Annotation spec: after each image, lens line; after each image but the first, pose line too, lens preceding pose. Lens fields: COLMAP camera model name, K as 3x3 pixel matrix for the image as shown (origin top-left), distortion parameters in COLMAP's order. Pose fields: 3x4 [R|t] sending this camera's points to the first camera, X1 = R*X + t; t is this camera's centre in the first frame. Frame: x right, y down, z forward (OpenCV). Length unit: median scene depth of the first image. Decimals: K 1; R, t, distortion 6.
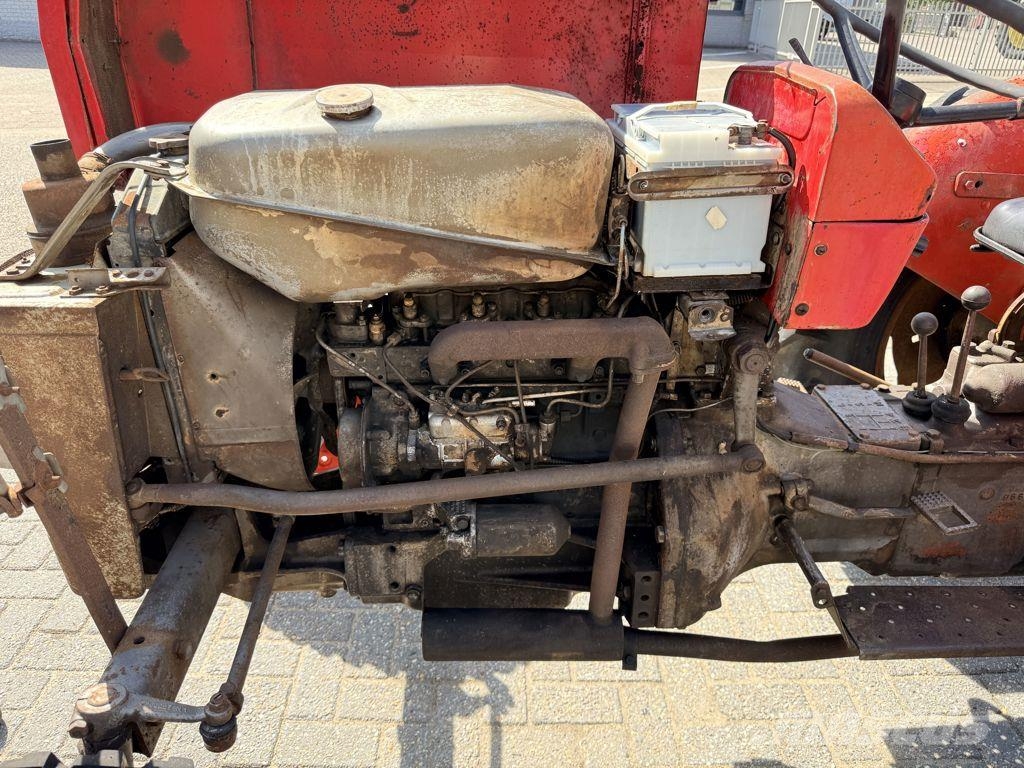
lens RADIAL K [[716.7, 0, 512.0], [0, 716.7, 384.0], [0, 0, 1]] dist [0.049744, -0.085685]
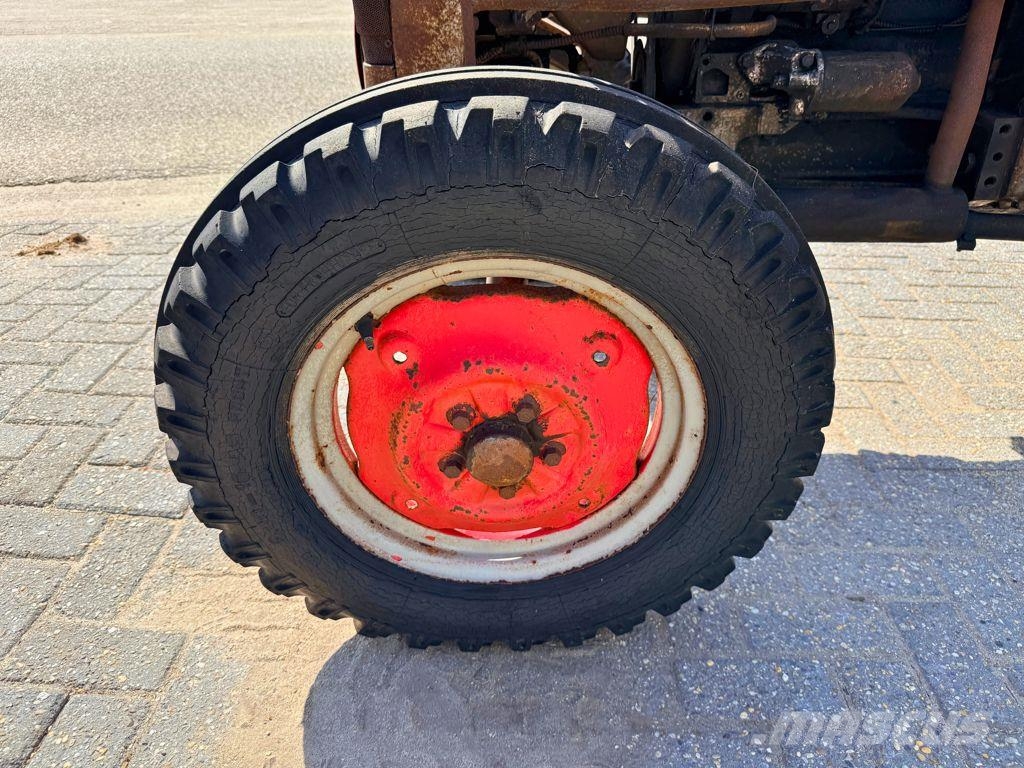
lens RADIAL K [[716.7, 0, 512.0], [0, 716.7, 384.0], [0, 0, 1]] dist [0.049744, -0.085685]
pose [[0.998378, 0.019143, -0.053619, -0.386380], [-0.016987, 0.999040, 0.040384, 0.574253], [0.054341, -0.039408, 0.997745, 0.049487]]
